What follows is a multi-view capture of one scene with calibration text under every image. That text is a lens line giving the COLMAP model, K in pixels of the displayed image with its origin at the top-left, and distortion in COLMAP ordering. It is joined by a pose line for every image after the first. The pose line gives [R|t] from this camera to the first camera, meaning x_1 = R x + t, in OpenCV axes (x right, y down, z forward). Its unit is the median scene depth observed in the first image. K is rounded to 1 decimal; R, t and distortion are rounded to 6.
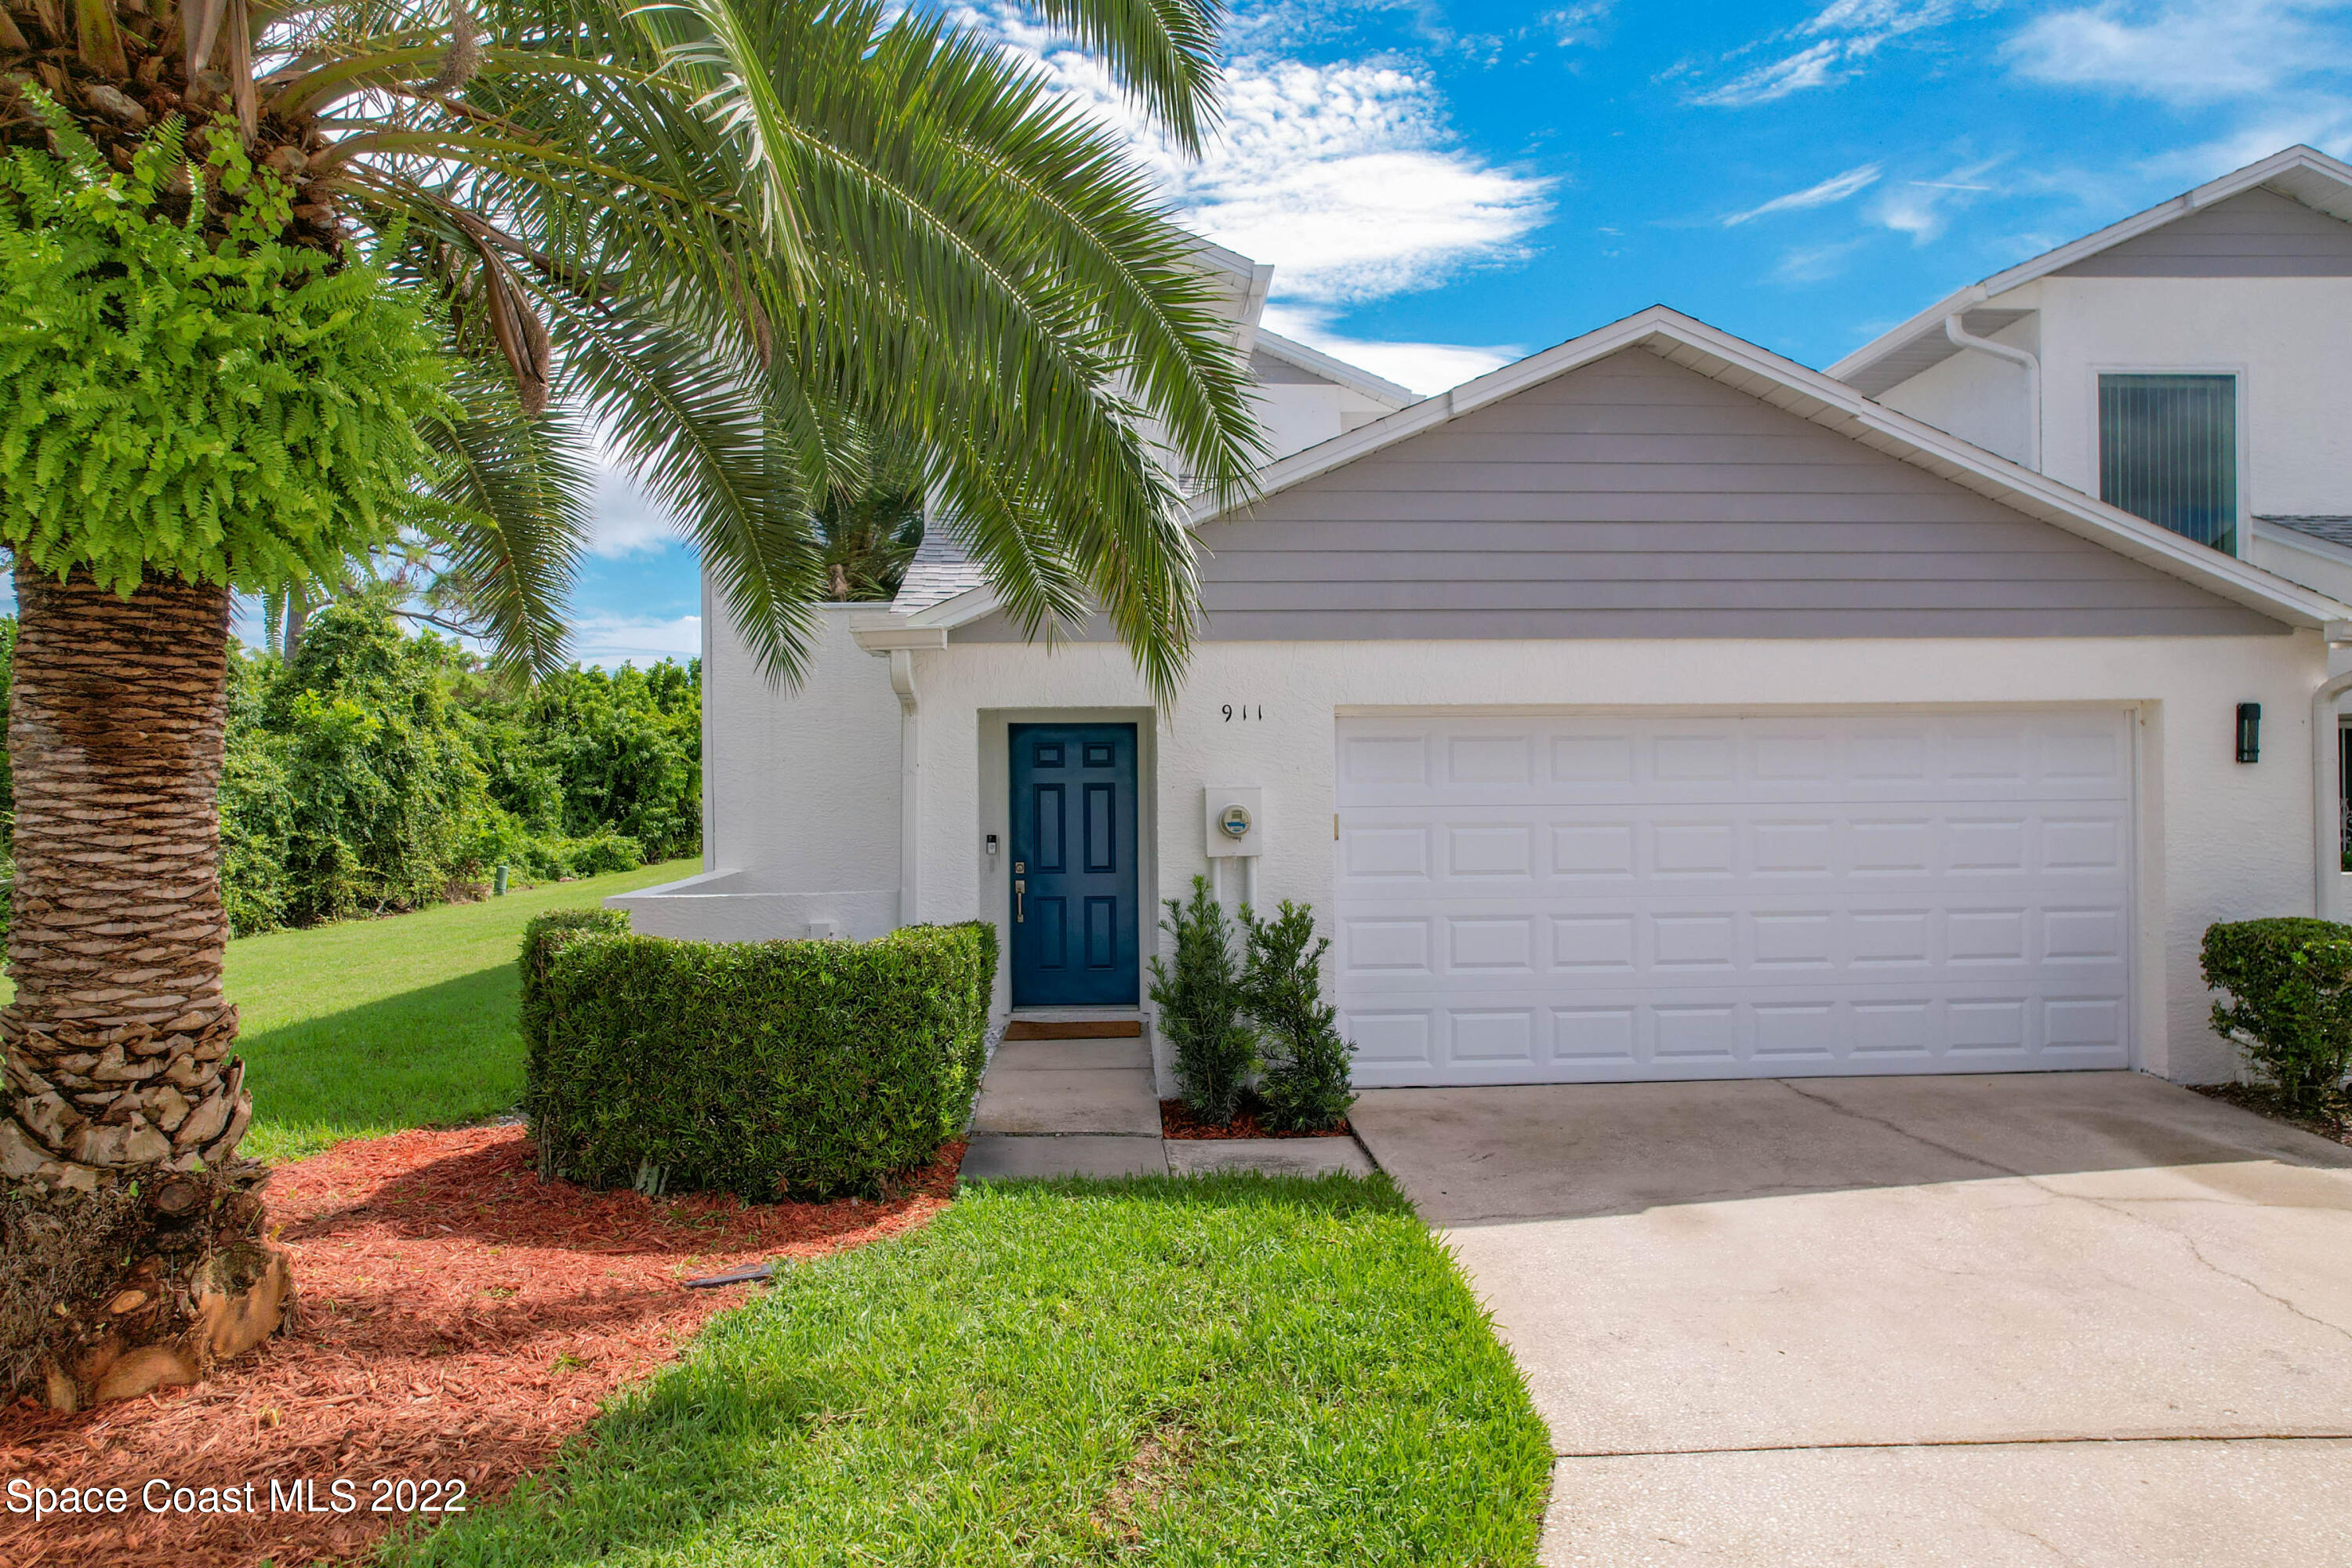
lens RADIAL K [[1530.3, 0, 1176.0], [0, 1530.3, 784.0], [0, 0, 1]] dist [-0.077730, 0.064617]
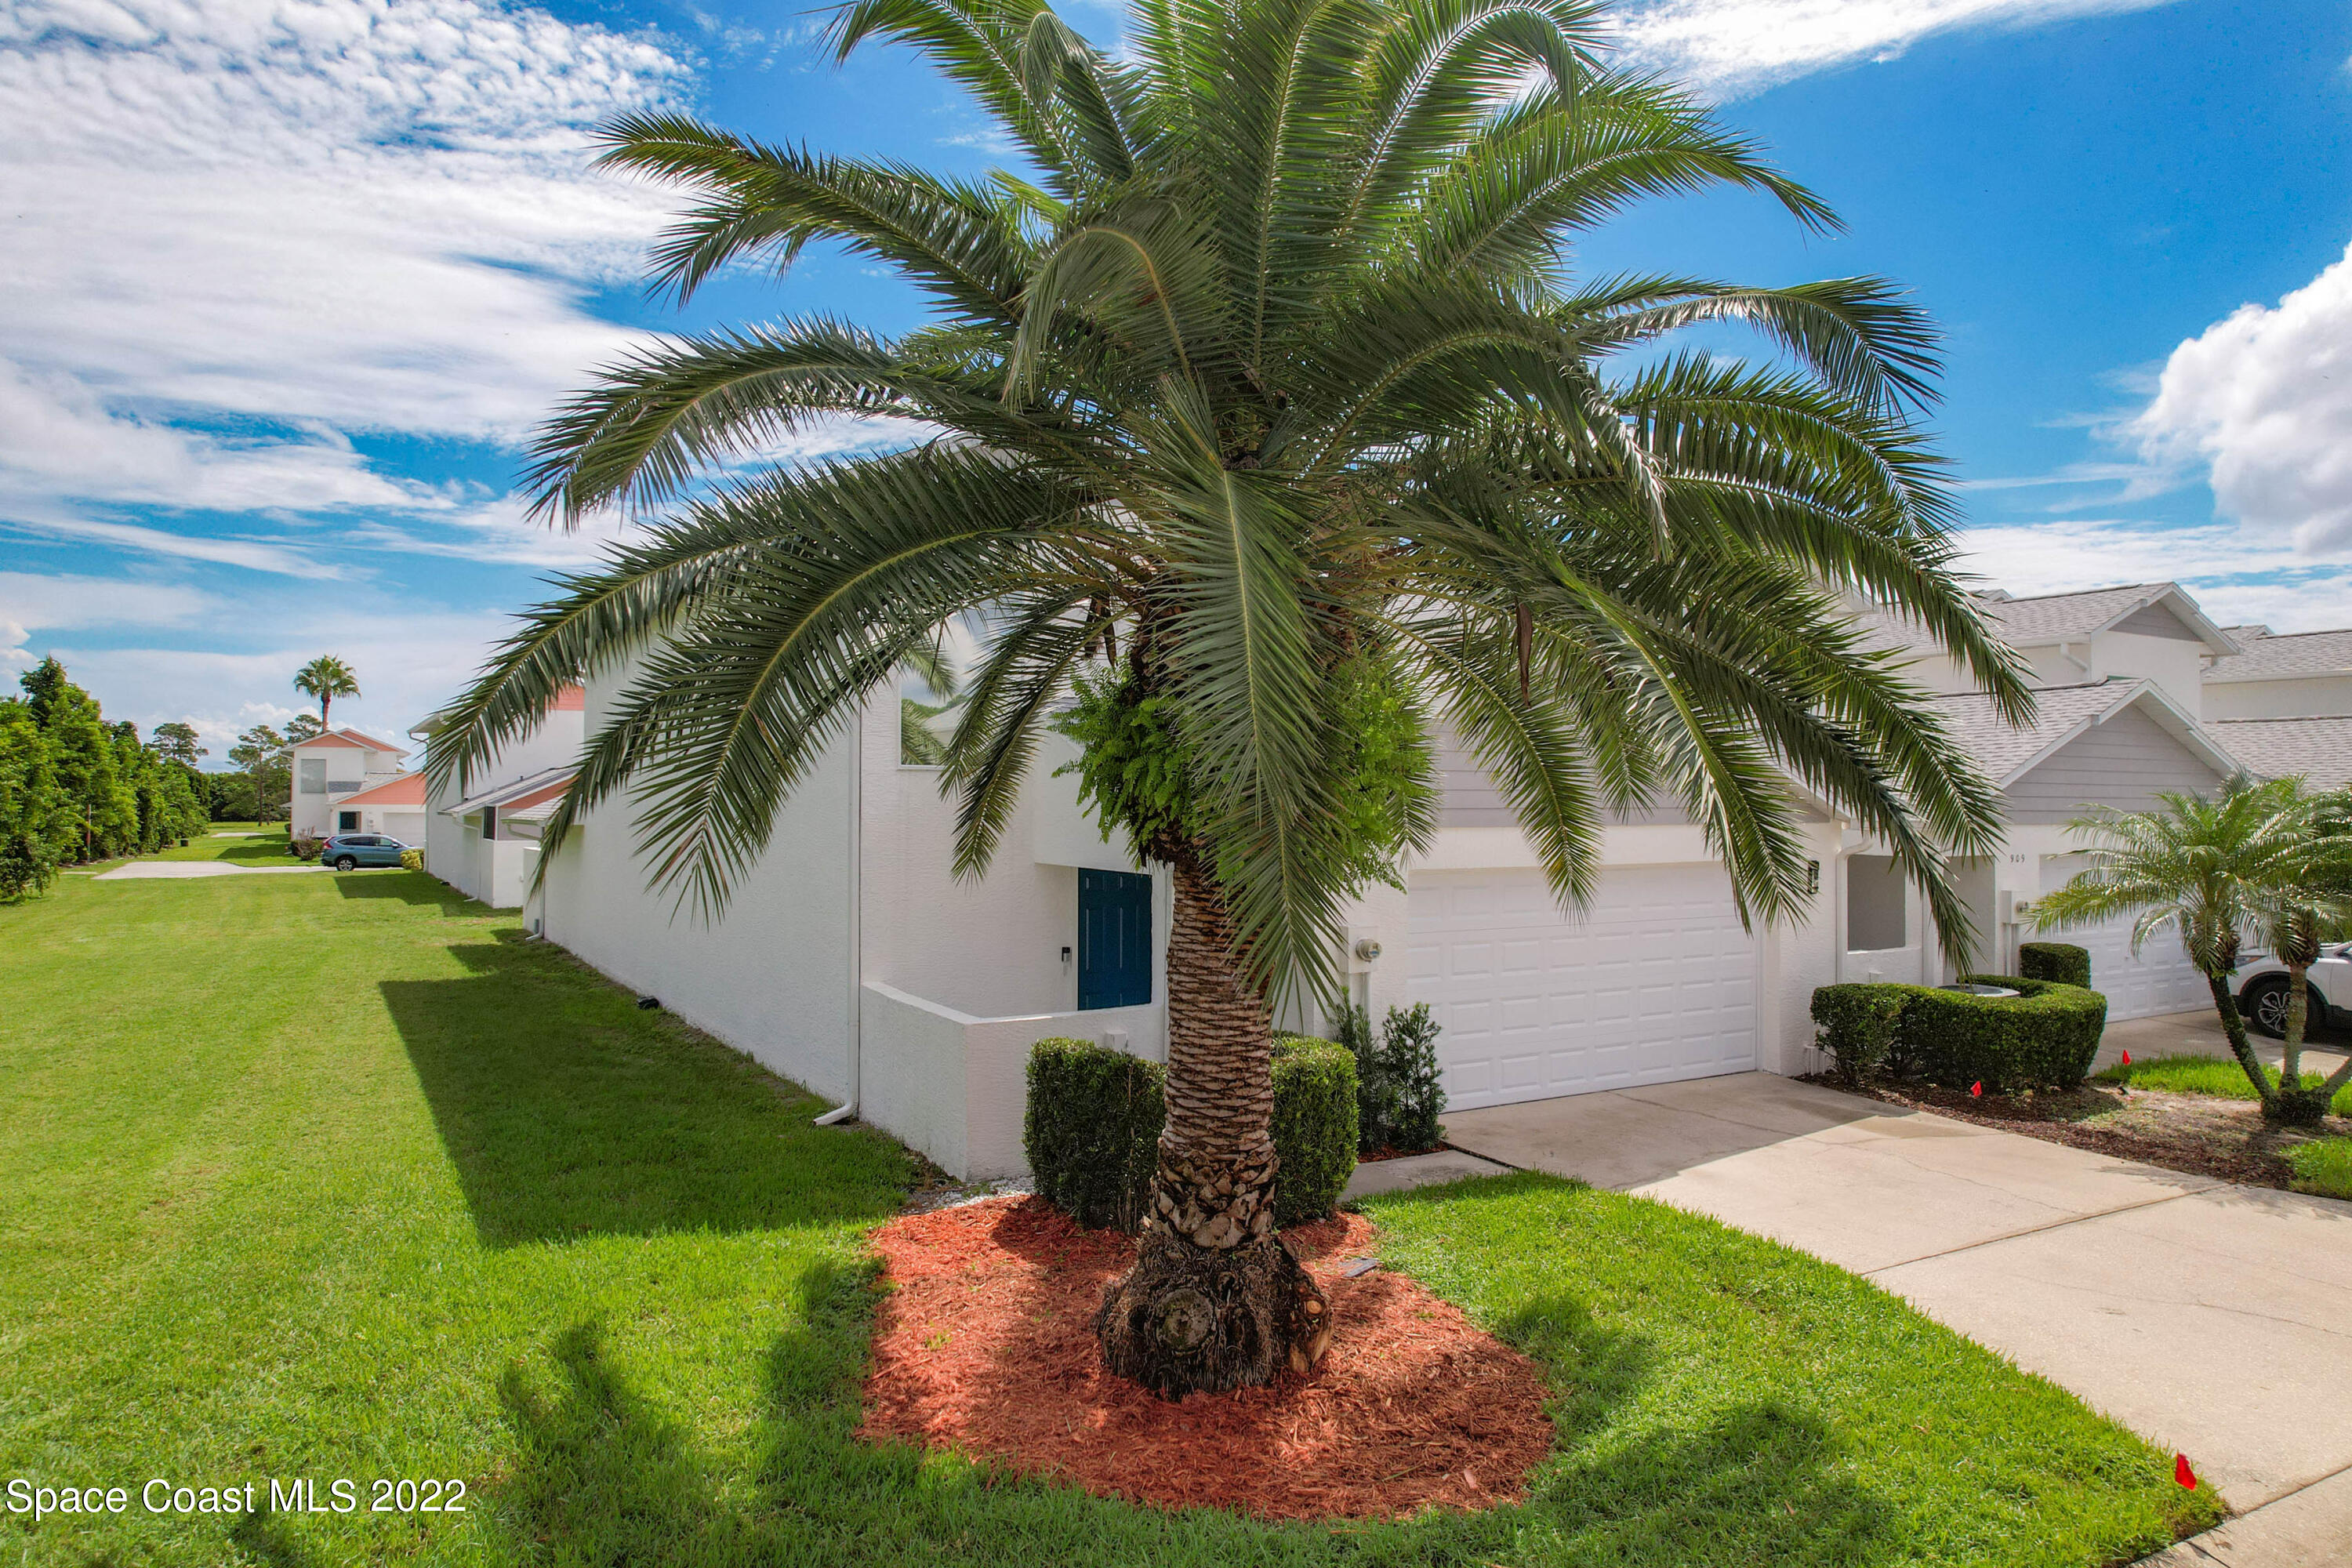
lens RADIAL K [[1523.7, 0, 1192.1], [0, 1523.7, 798.8], [0, 0, 1]] dist [-0.074175, 0.063303]
pose [[0.876359, 0.014825, 0.481429, -1.139827], [-0.016846, 0.999858, -0.000123, -0.165718], [-0.481363, -0.008002, 0.876485, -0.320080]]
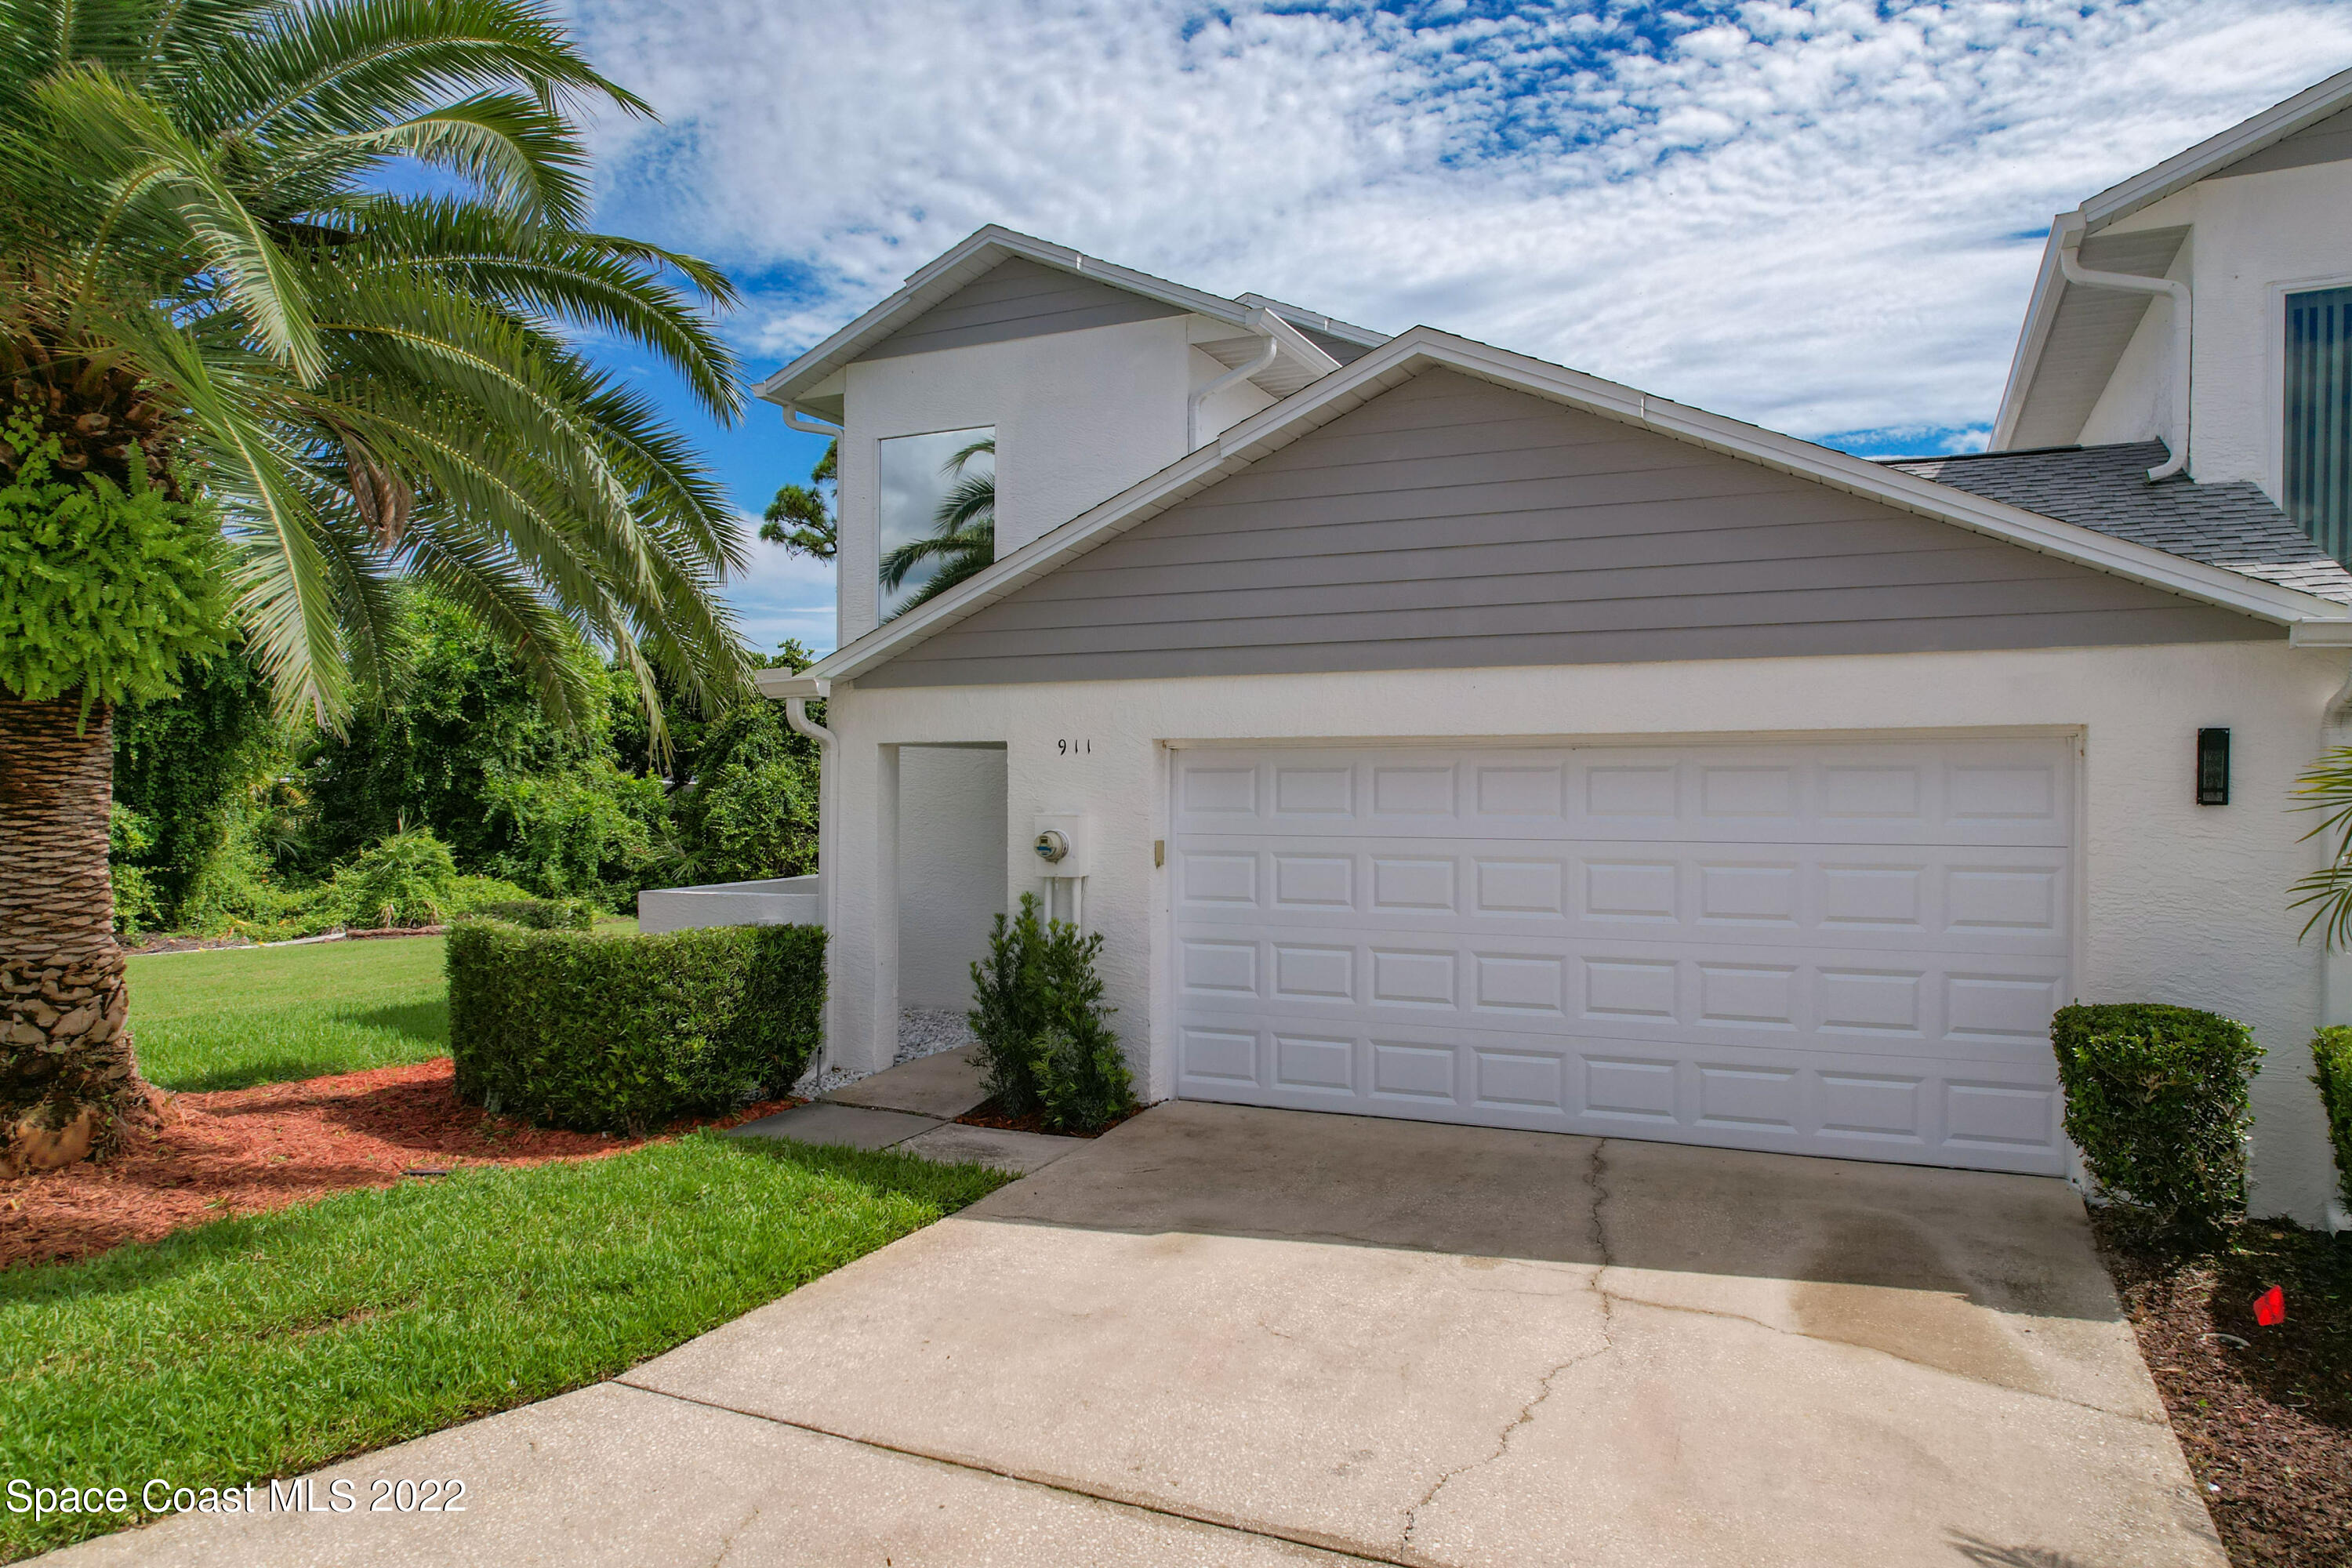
lens RADIAL K [[1523.7, 0, 1192.1], [0, 1523.7, 798.8], [0, 0, 1]] dist [-0.074175, 0.063303]
pose [[0.890534, 0.013018, -0.454731, 0.844351], [-0.006960, 0.999863, 0.014994, -0.035871], [0.454864, -0.010187, 0.890503, 0.088051]]
